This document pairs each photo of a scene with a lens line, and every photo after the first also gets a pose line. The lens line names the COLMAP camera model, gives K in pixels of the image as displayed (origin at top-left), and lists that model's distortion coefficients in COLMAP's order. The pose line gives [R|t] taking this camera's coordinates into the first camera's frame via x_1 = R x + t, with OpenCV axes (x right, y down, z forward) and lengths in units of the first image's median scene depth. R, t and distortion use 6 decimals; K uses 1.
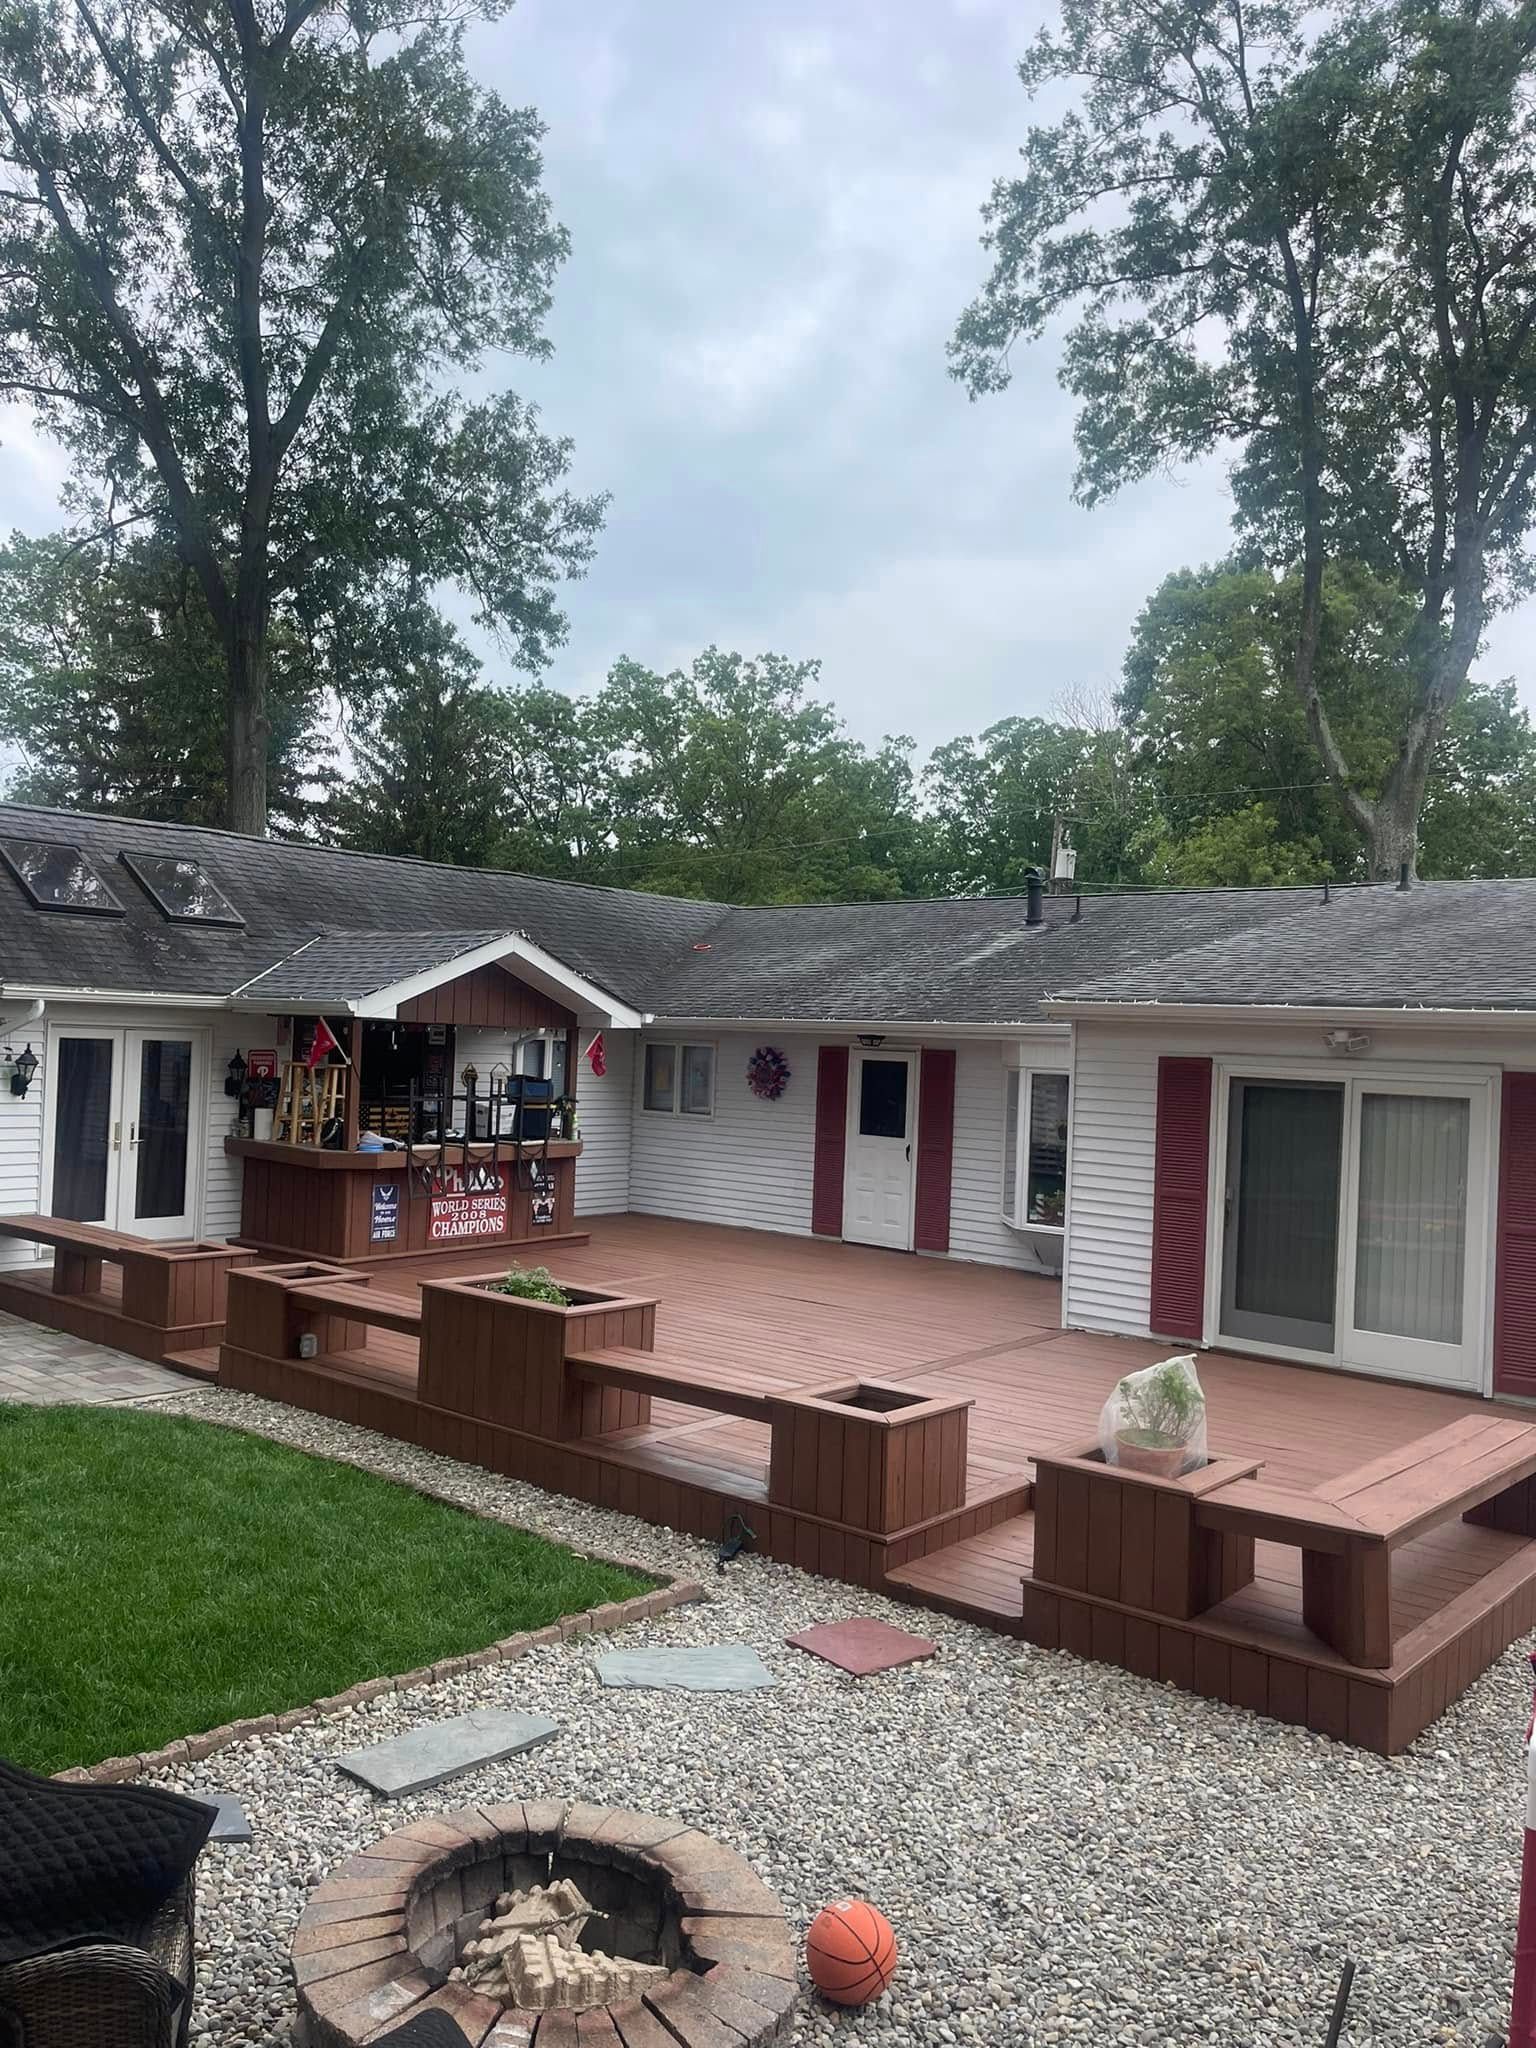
lens RADIAL K [[1618.0, 0, 768.0], [0, 1618.0, 1021.6], [0, 0, 1]] dist [0.000802, -0.000160]
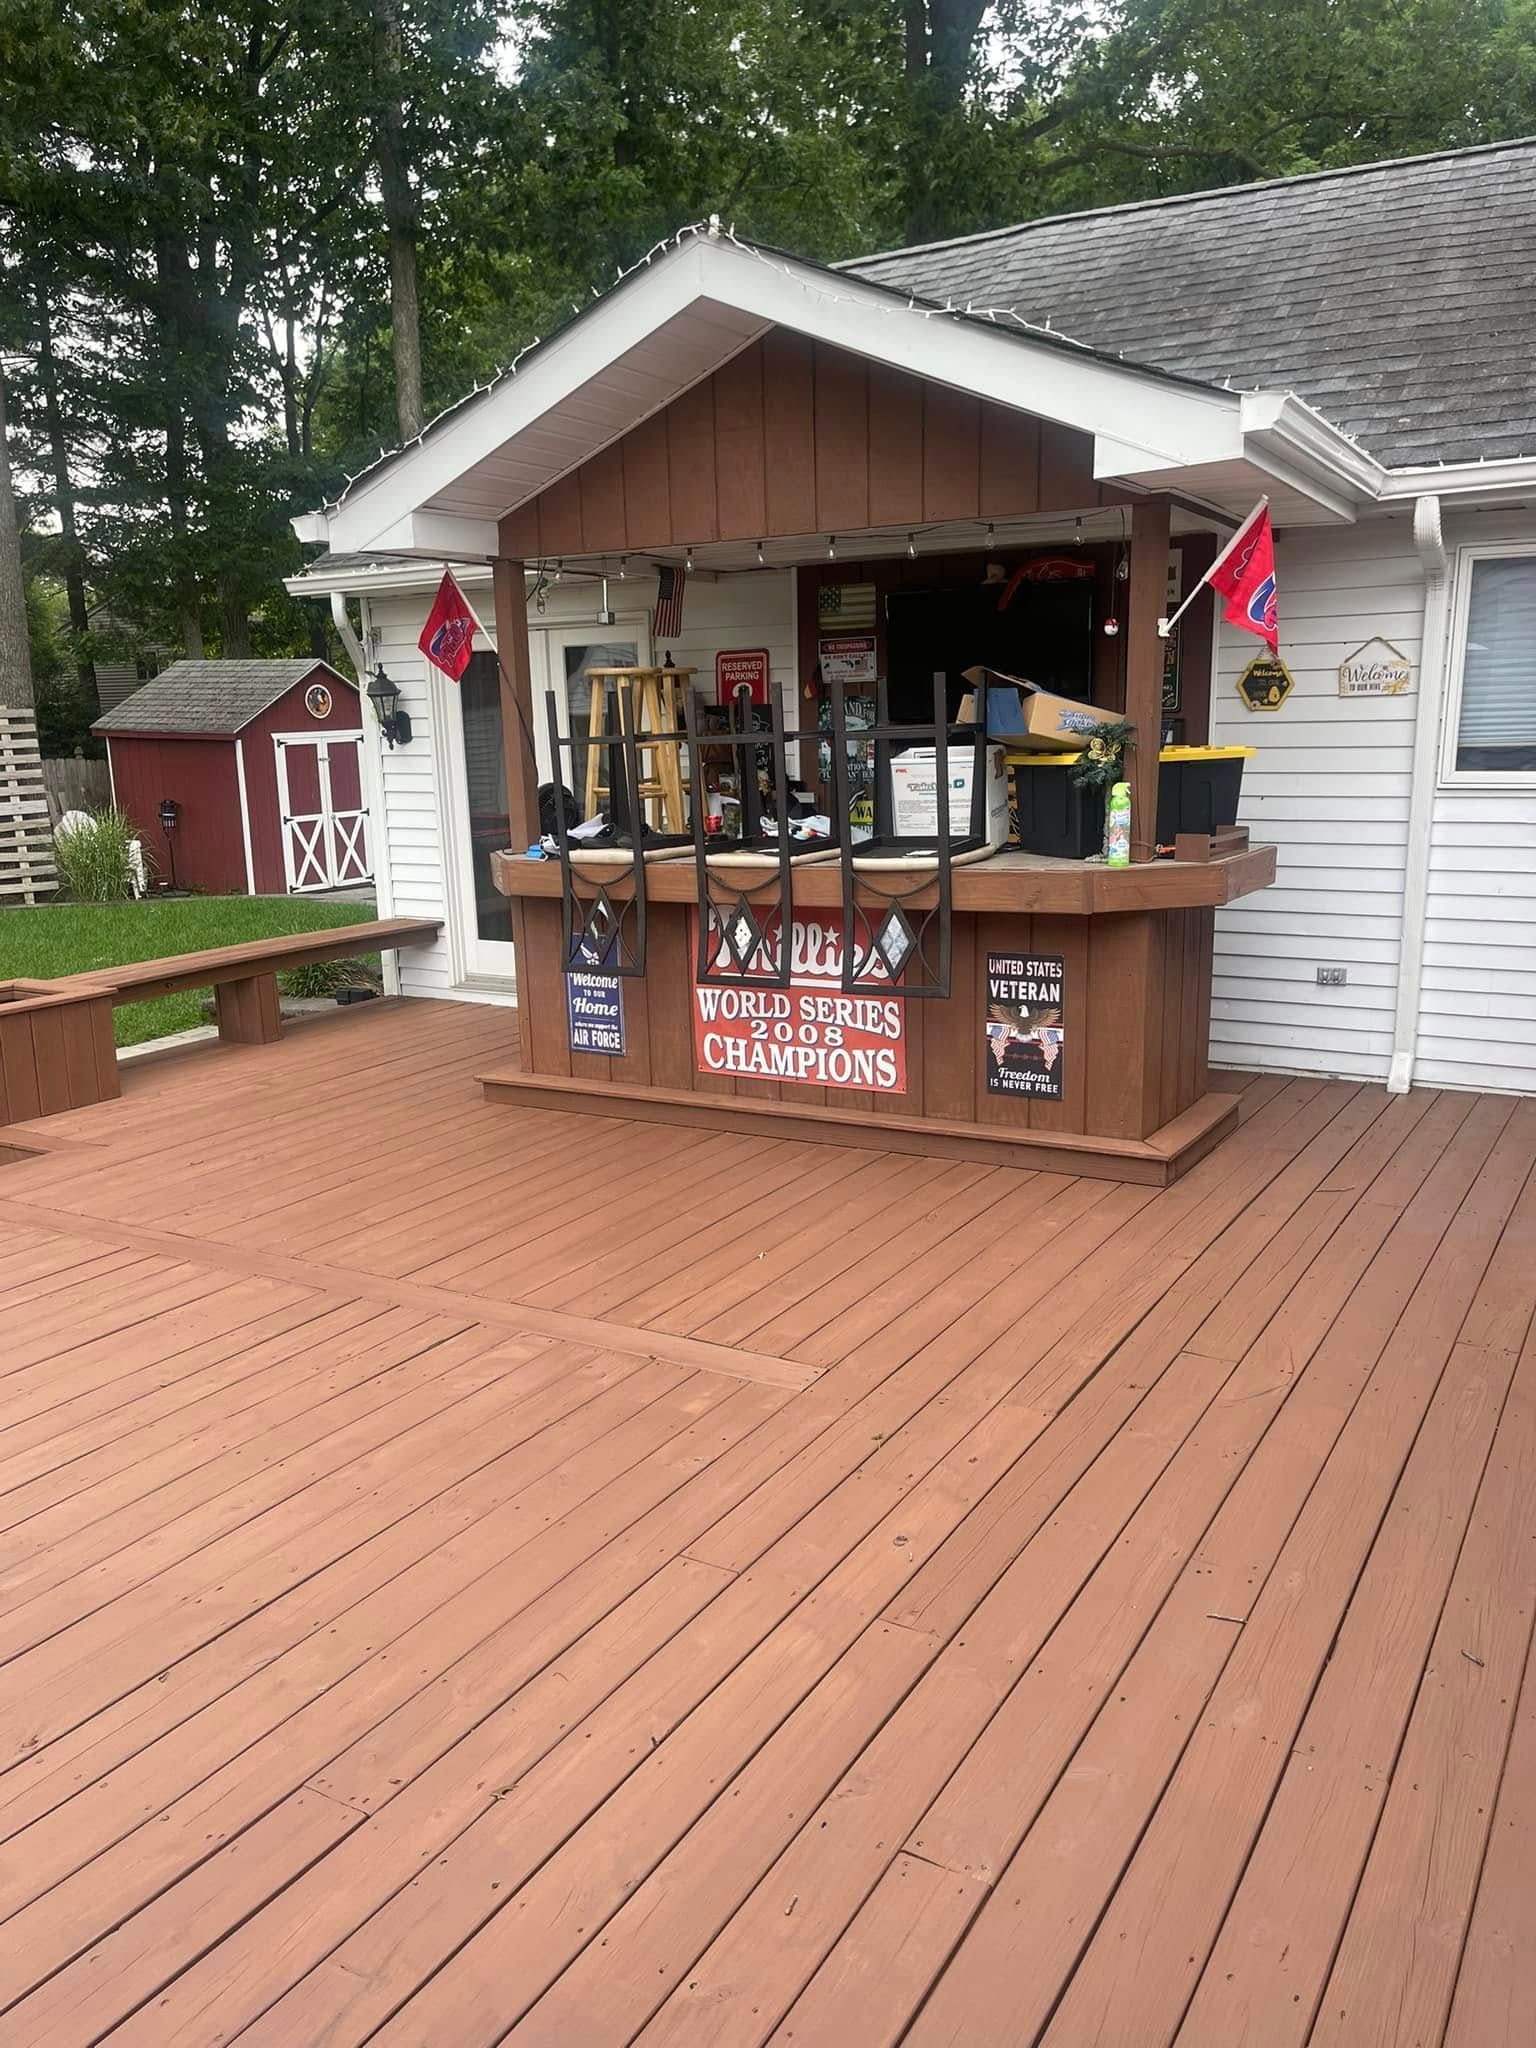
lens RADIAL K [[1515.9, 0, 768.7], [0, 1515.9, 1035.9], [0, 0, 1]] dist [0.056295, -0.079341]
pose [[0.166911, 0.169435, -0.971305, 0.184775], [0.042175, 0.982995, 0.178722, 0.053390], [0.985070, -0.070796, 0.156926, 0.948300]]
